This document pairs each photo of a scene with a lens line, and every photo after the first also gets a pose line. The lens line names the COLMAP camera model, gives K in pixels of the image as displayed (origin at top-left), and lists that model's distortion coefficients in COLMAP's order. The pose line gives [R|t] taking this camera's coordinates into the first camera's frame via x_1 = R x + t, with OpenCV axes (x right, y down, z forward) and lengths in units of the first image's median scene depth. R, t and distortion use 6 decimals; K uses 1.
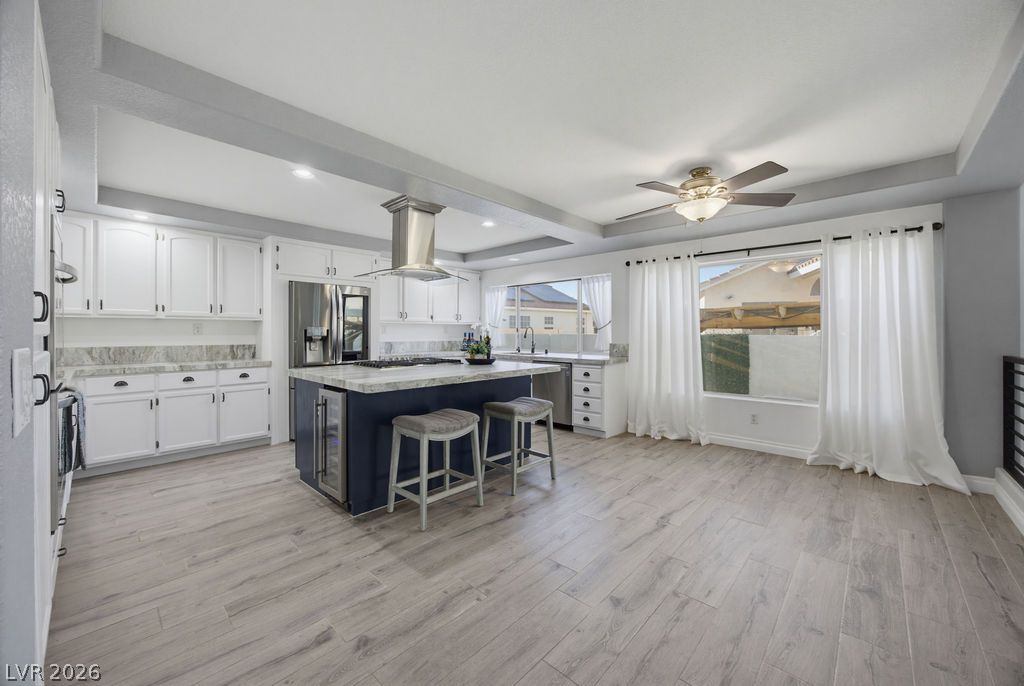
lens RADIAL K [[397.4, 0, 512.6], [0, 397.4, 332.7], [0, 0, 1]] dist [-0.023826, 0.007812]
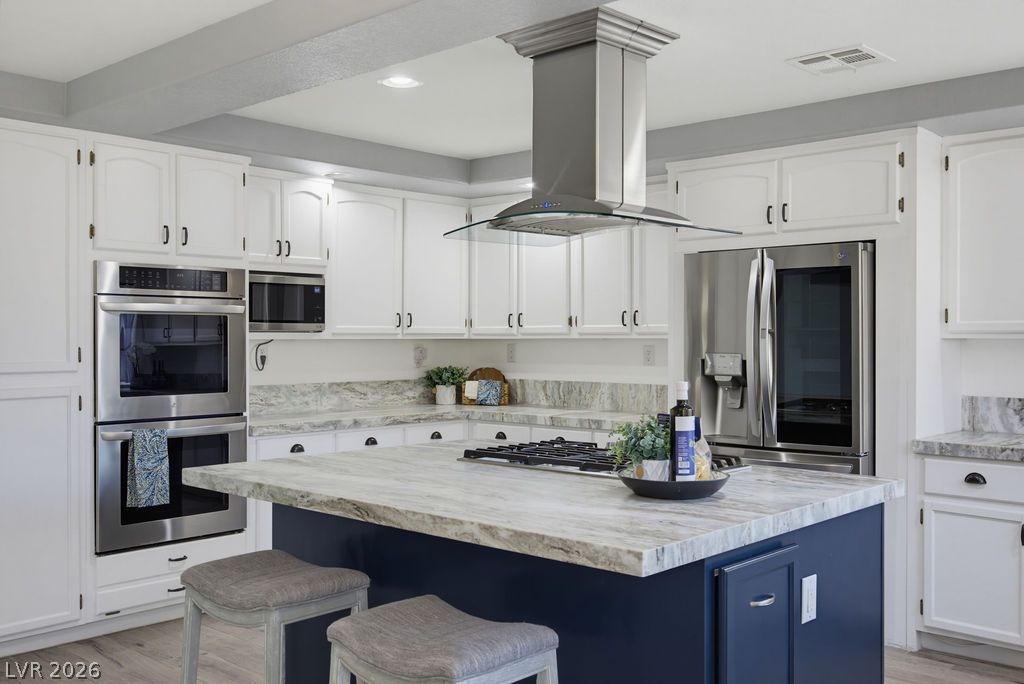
lens RADIAL K [[981.8, 0, 517.6], [0, 981.8, 337.3], [0, 0, 1]] dist [-0.015216, 0.000000]
pose [[0.007411, -0.001776, -0.999971, 0.648408], [-0.000408, 0.999998, -0.001779, -0.035354], [0.999972, 0.000421, 0.007411, 0.898947]]
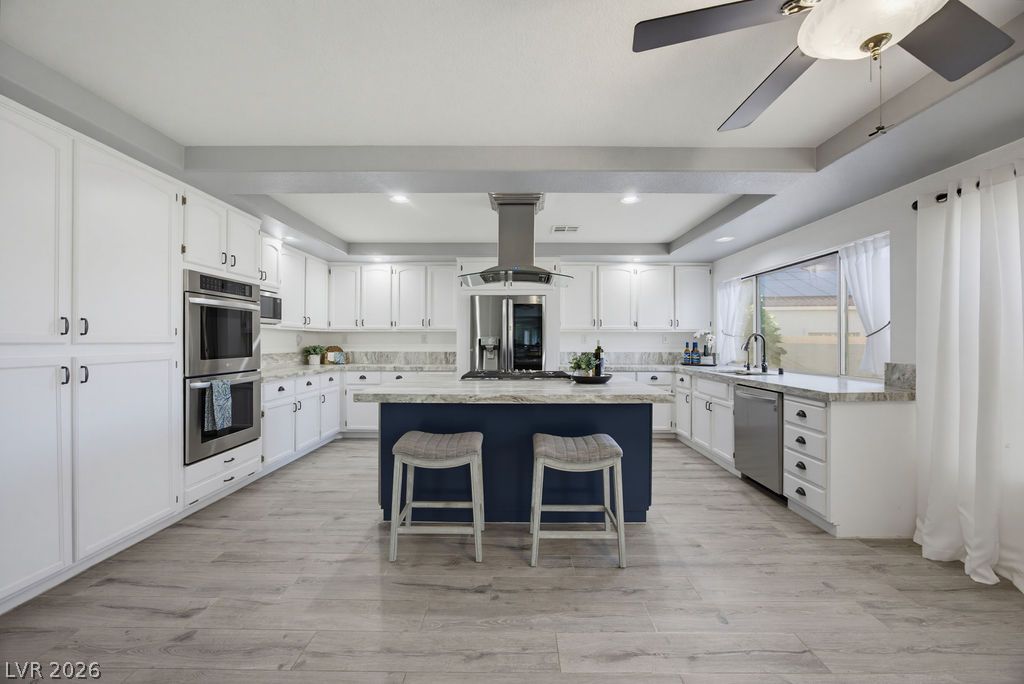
lens RADIAL K [[397.4, 0, 515.4], [0, 397.4, 339.9], [0, 0, 1]] dist [-0.023826, 0.007812]
pose [[0.677913, -0.002368, -0.735138, 0.397665], [-0.001746, 0.999987, -0.004831, -0.000648], [0.735140, 0.004558, 0.677900, 0.376148]]
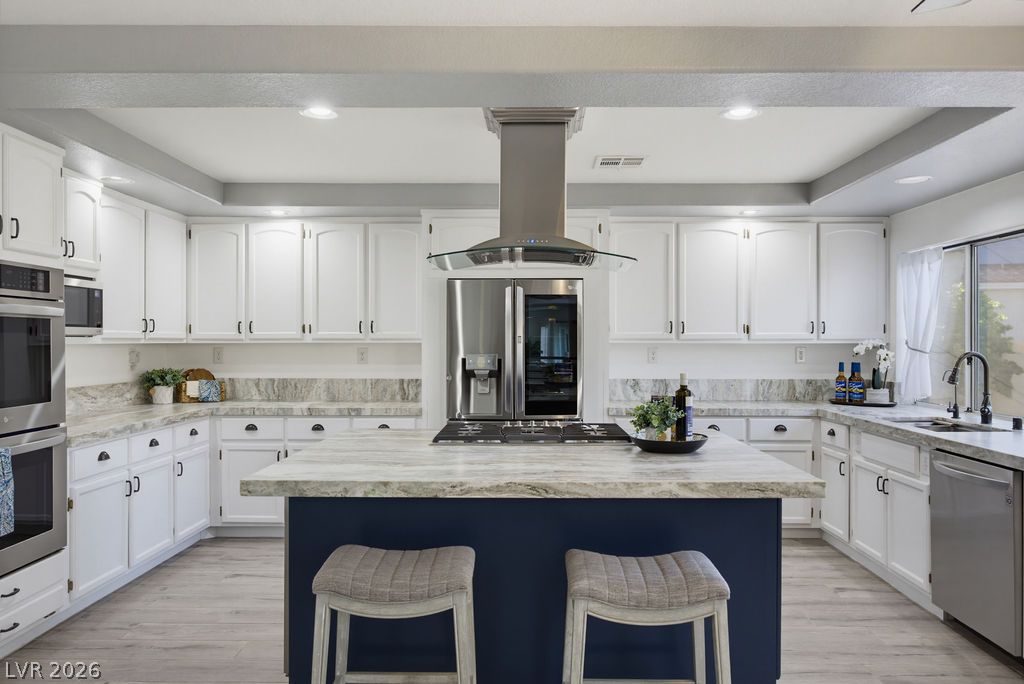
lens RADIAL K [[721.6, 0, 520.5], [0, 721.6, 345.5], [0, 0, 1]] dist [-0.007601, 0.014264]
pose [[0.675257, 0.004442, -0.737569, 0.392003], [-0.000712, 0.999985, 0.005371, -0.038707], [0.737582, -0.003102, 0.675251, 0.368756]]
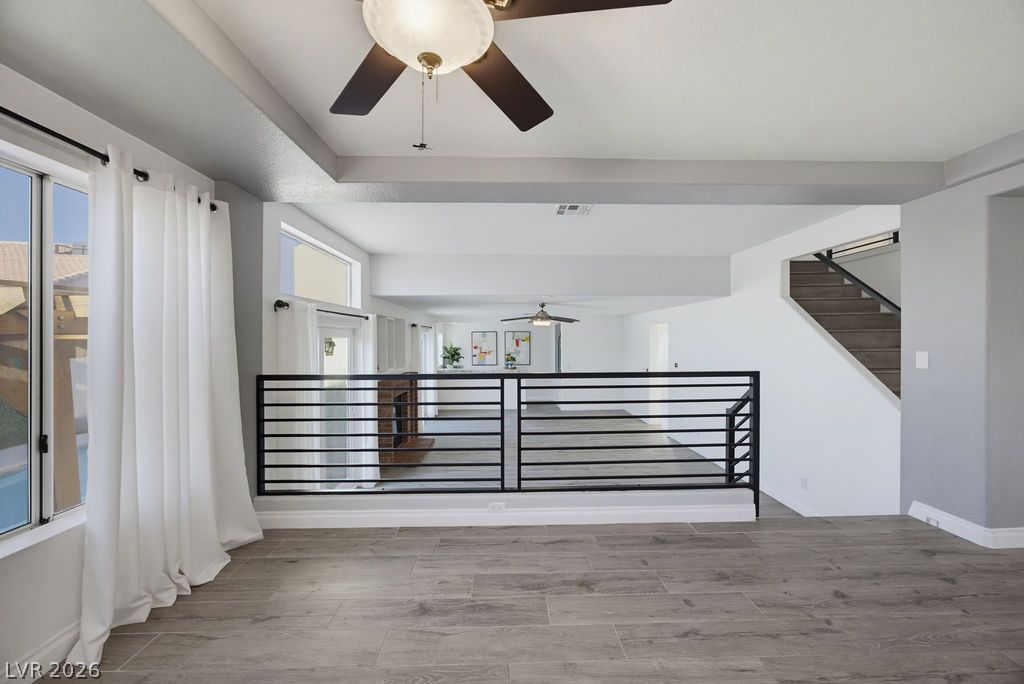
lens RADIAL K [[397.4, 0, 515.0], [0, 397.4, 340.1], [0, 0, 1]] dist [-0.023826, 0.007812]
pose [[-0.704725, -0.000465, 0.709480, 0.123006], [-0.000565, 1.000000, 0.000094, -0.016948], [-0.709480, -0.000335, -0.704726, 0.921407]]
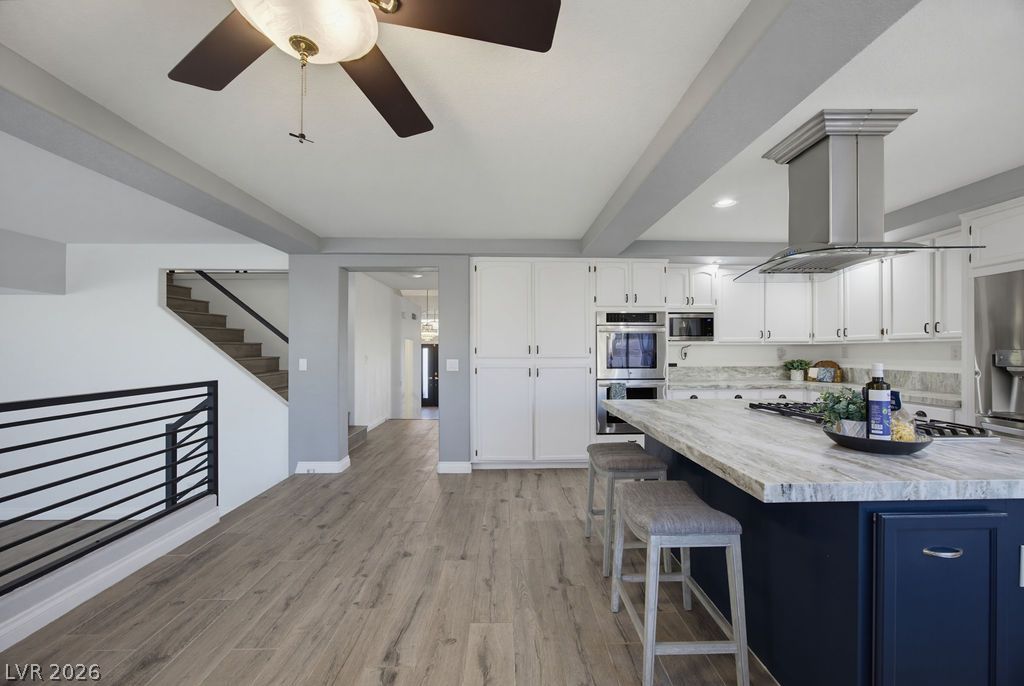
lens RADIAL K [[397.4, 0, 513.2], [0, 397.4, 351.9], [0, 0, 1]] dist [-0.023826, 0.007812]
pose [[-0.715028, 0.003484, -0.699087, 0.448058], [0.001709, 0.999993, 0.003235, -0.017491], [0.699094, 0.001119, -0.715029, 1.047671]]
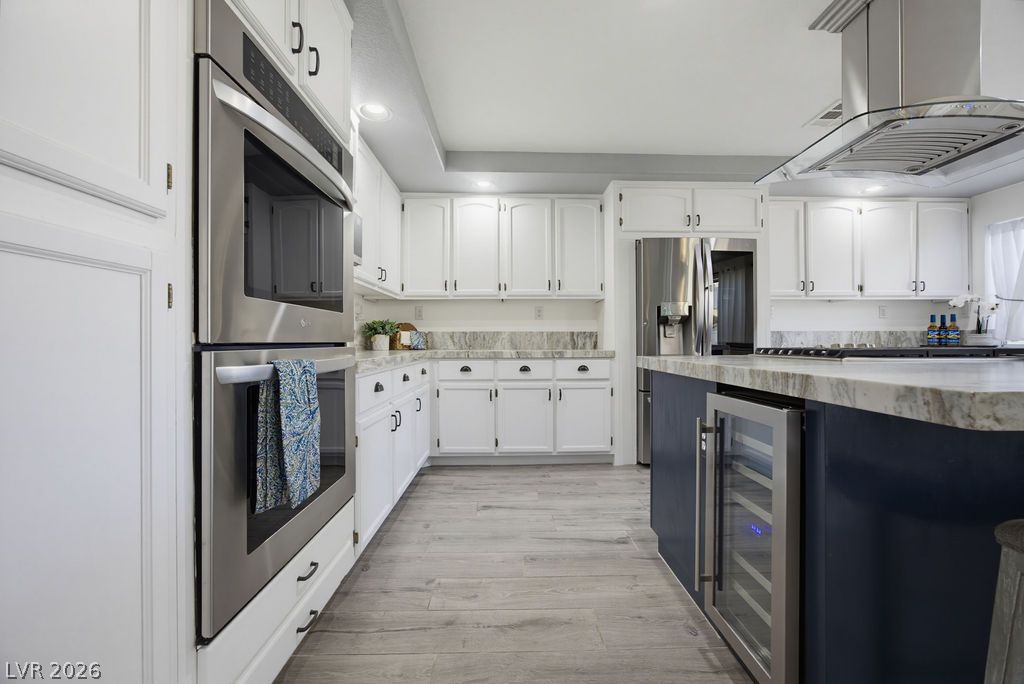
lens RADIAL K [[397.4, 0, 515.6], [0, 397.4, 339.3], [0, 0, 1]] dist [-0.023826, 0.007812]
pose [[0.699152, -0.007164, -0.714938, -0.236863], [0.003219, 0.999971, -0.006873, 0.061050], [0.714966, 0.002504, 0.699155, 0.391890]]
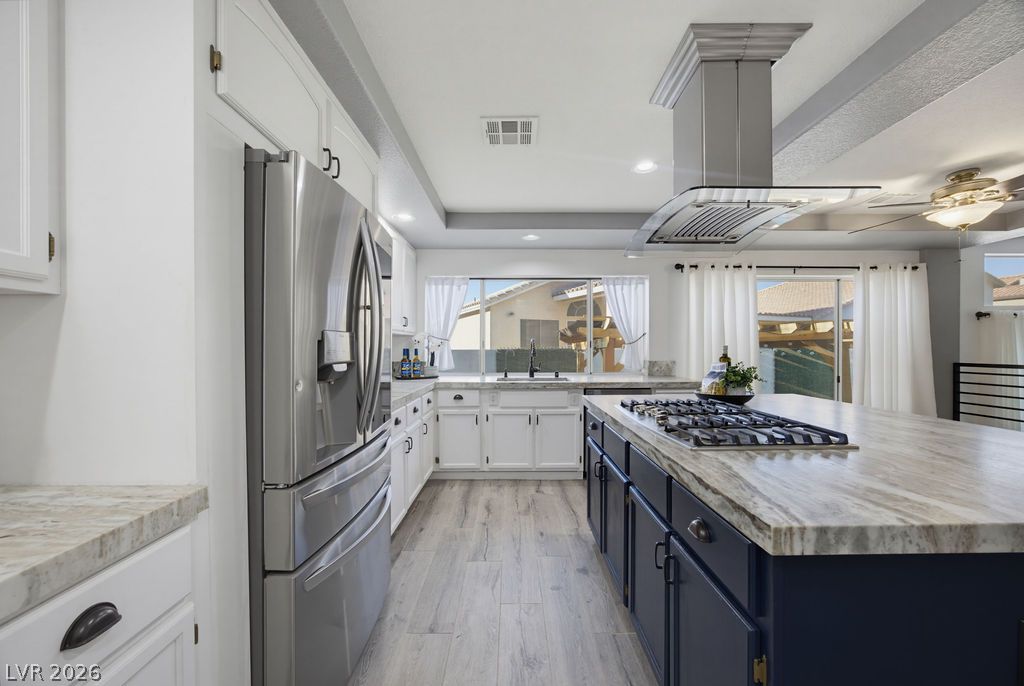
lens RADIAL K [[397.4, 0, 513.0], [0, 397.4, 348.1], [0, 0, 1]] dist [-0.023826, 0.007812]
pose [[0.723997, -0.004813, 0.689787, -0.706751], [0.004771, 0.999987, 0.001969, -0.002819], [-0.689787, 0.001865, 0.724010, 0.810581]]
